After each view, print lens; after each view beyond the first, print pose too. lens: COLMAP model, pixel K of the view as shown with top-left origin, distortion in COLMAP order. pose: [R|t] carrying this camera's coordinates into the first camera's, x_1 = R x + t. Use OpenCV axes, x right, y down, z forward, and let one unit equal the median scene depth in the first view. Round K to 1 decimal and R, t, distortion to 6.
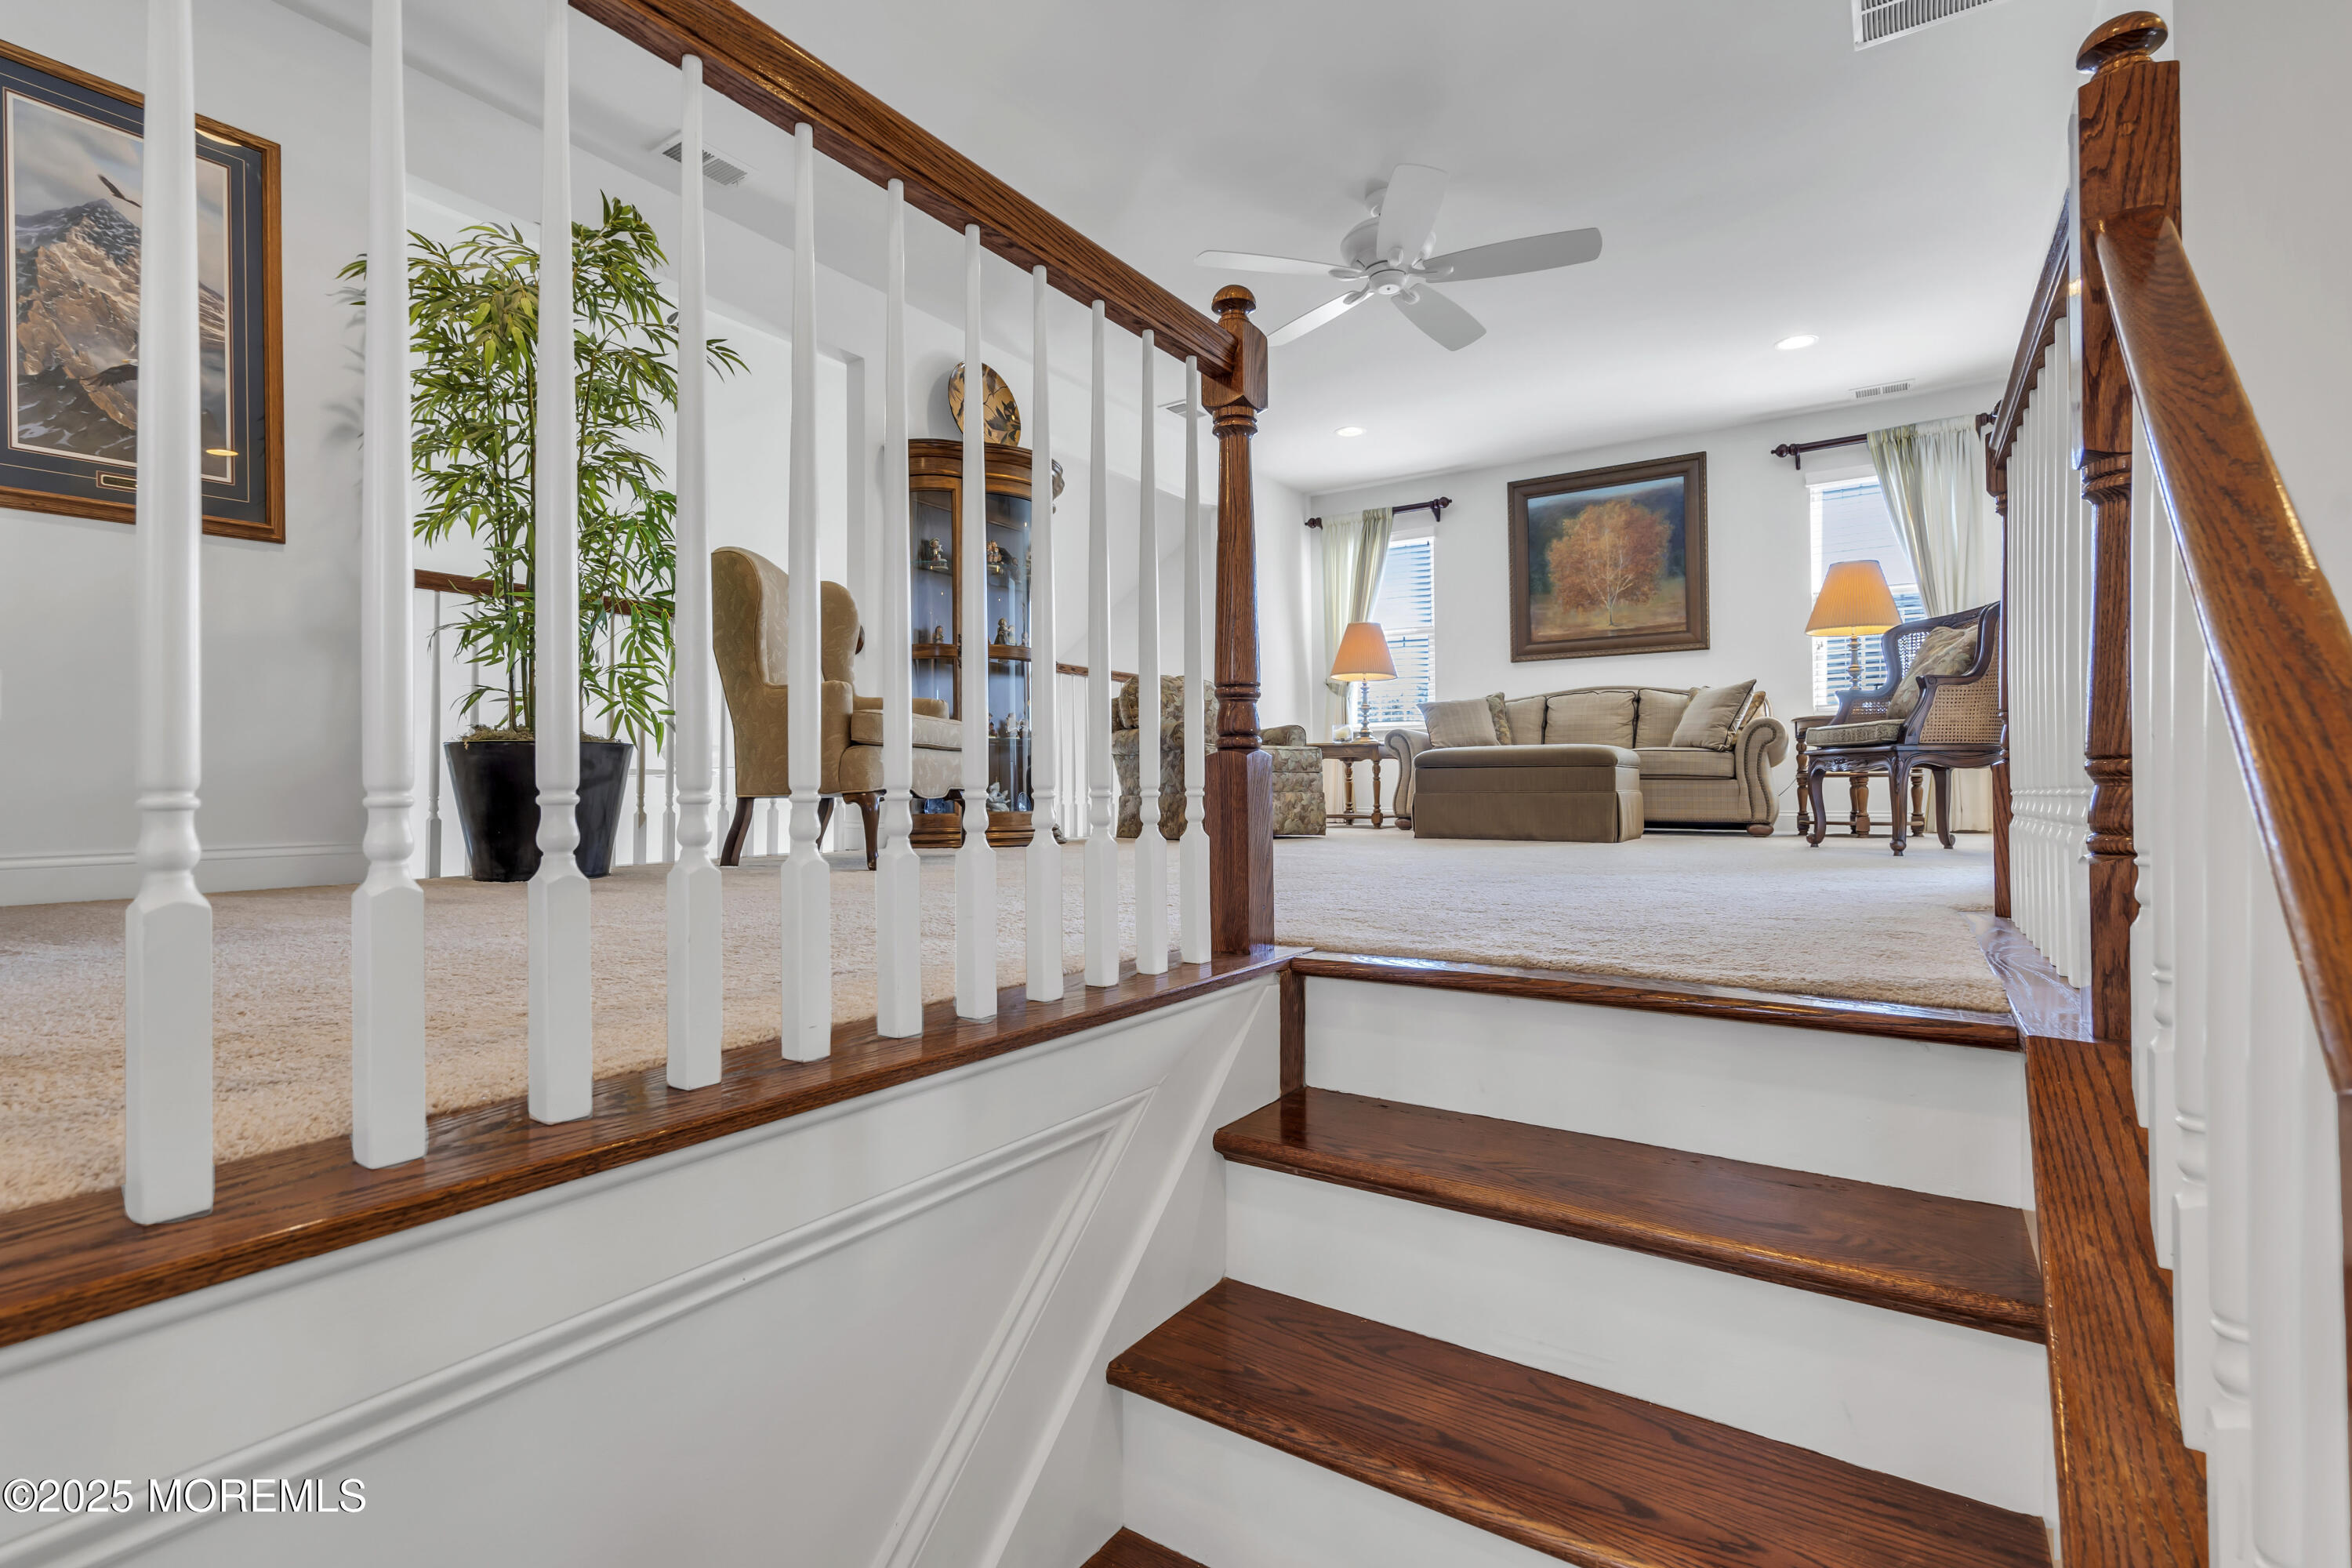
lens RADIAL K [[1078.0, 0, 1181.2], [0, 1078.0, 751.2], [0, 0, 1]] dist [-0.001506, 0.000013]
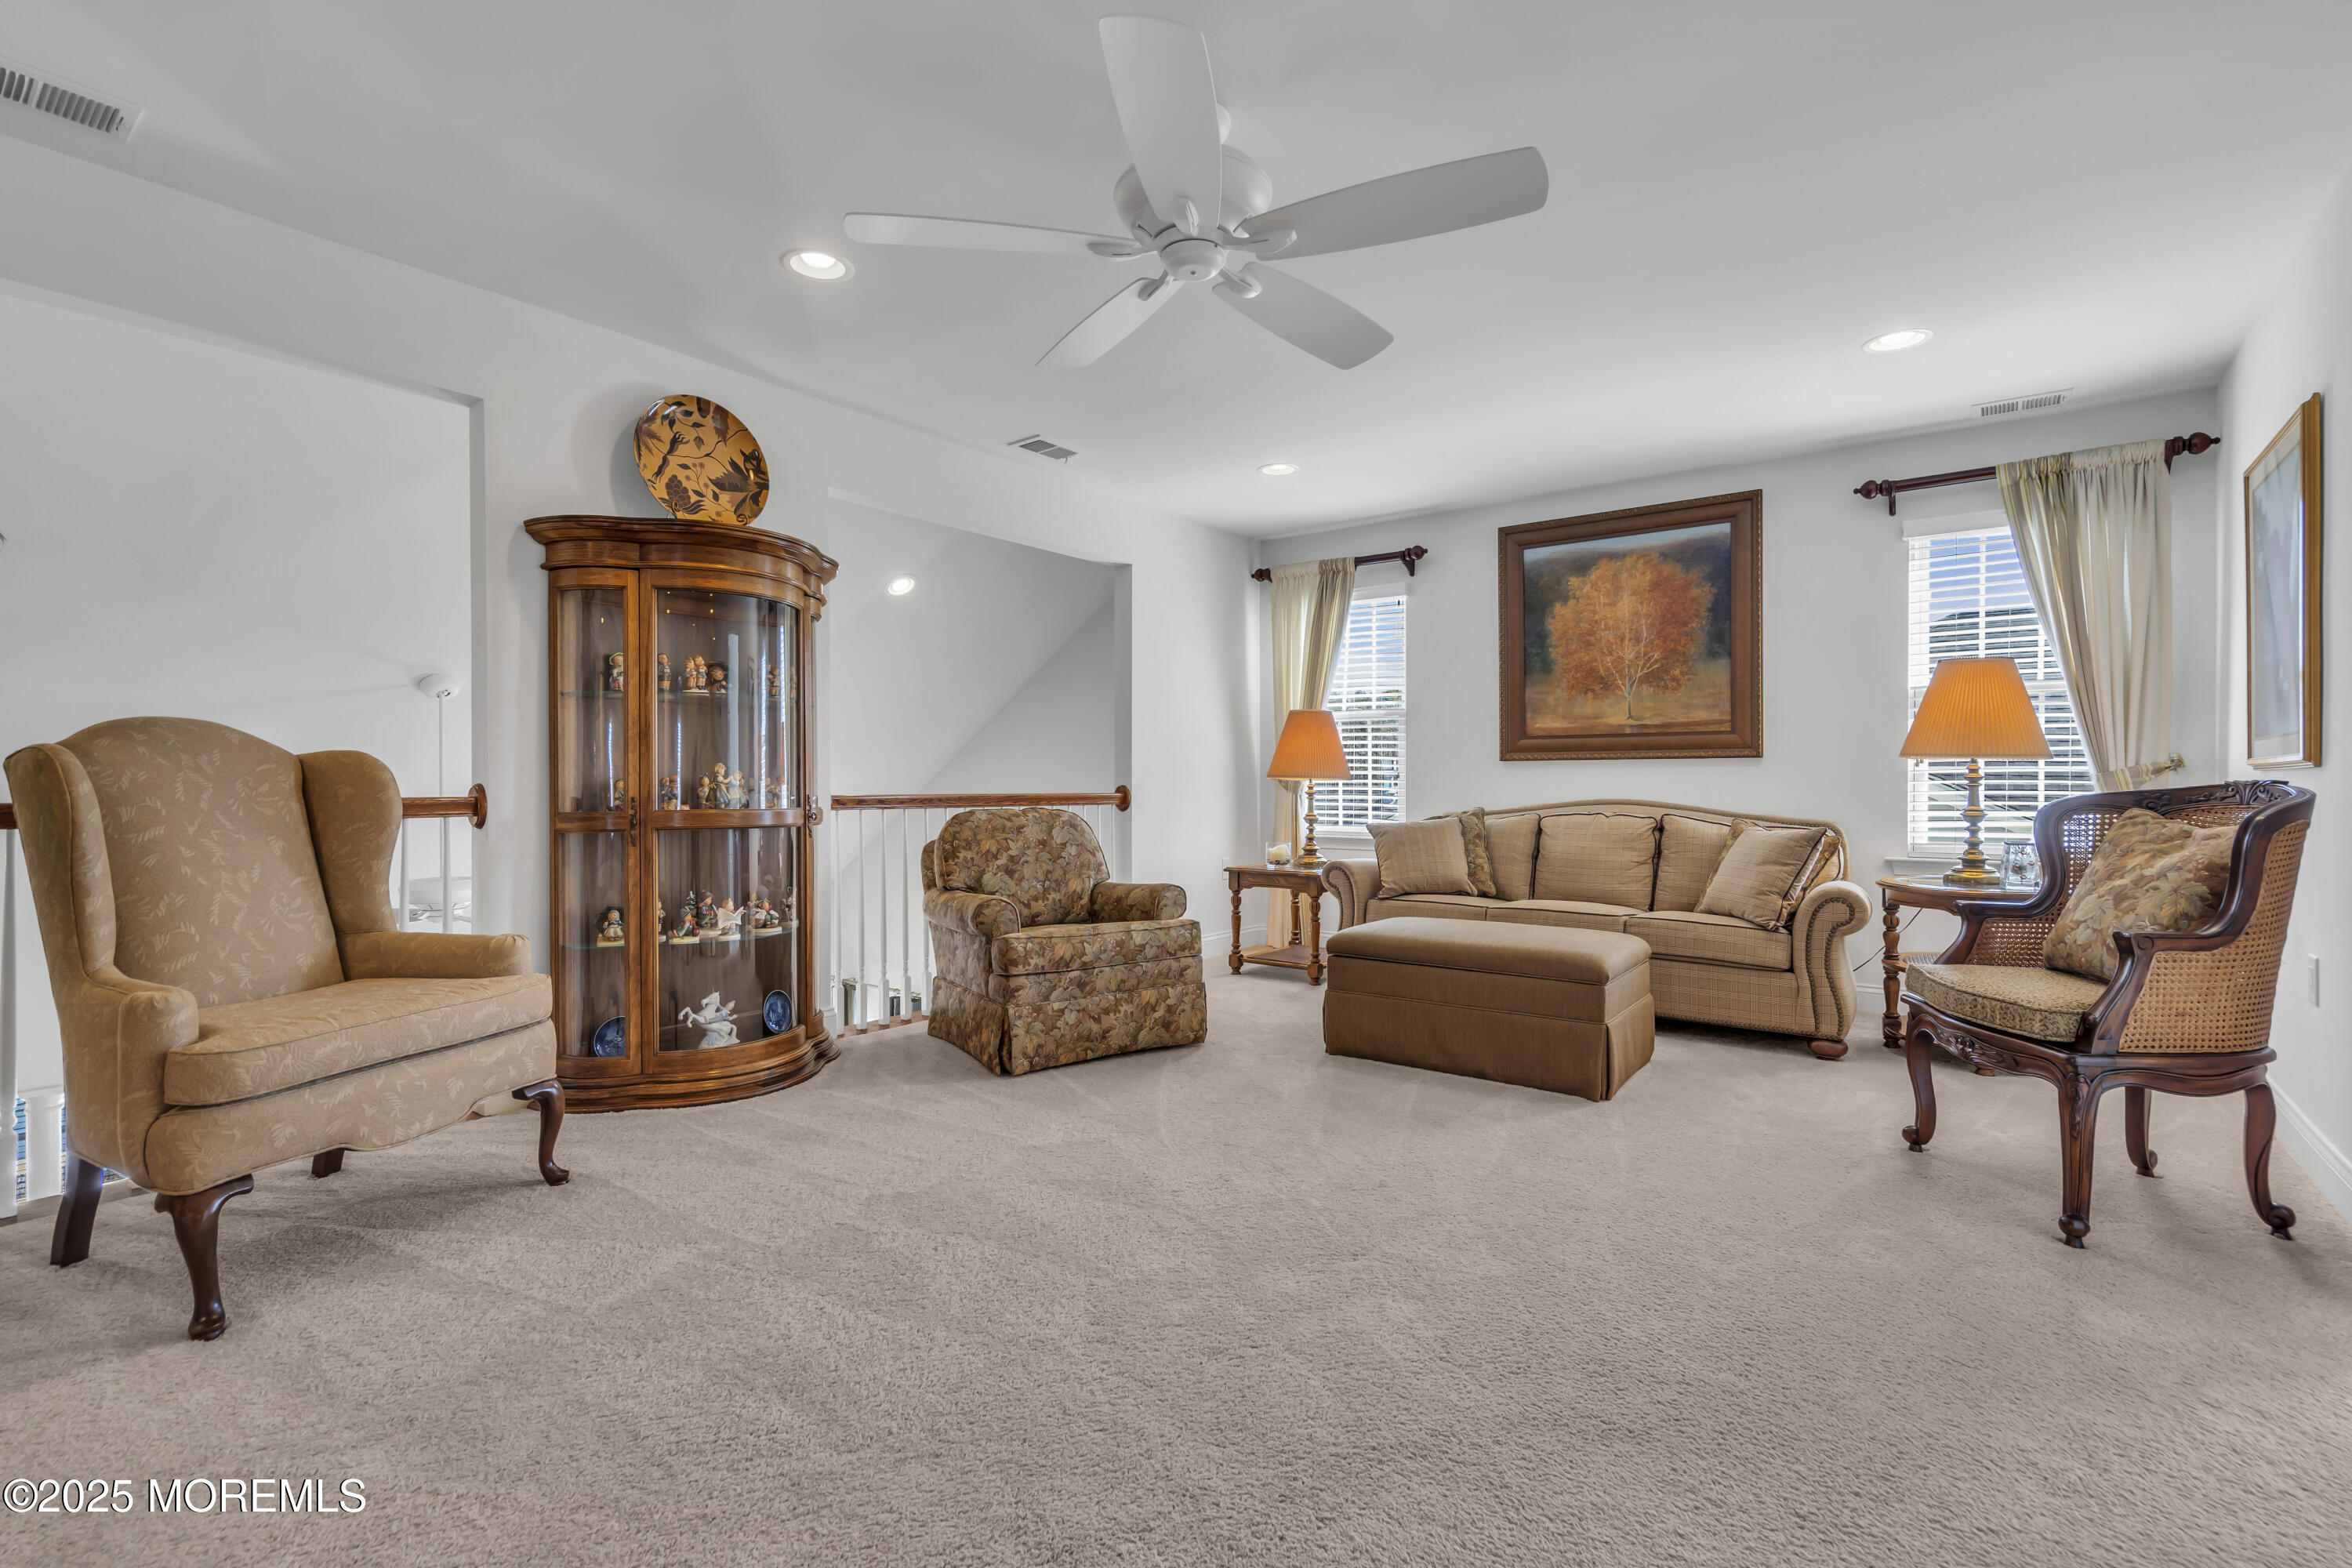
lens RADIAL K [[1070.4, 0, 1160.9], [0, 1070.4, 783.2], [0, 0, 1]] dist [-0.002376, 0.000067]
pose [[0.997736, 0.004230, -0.067114, 0.124237], [-0.002399, 0.999623, 0.027339, -0.094507], [0.067205, -0.027116, 0.997371, 0.232445]]
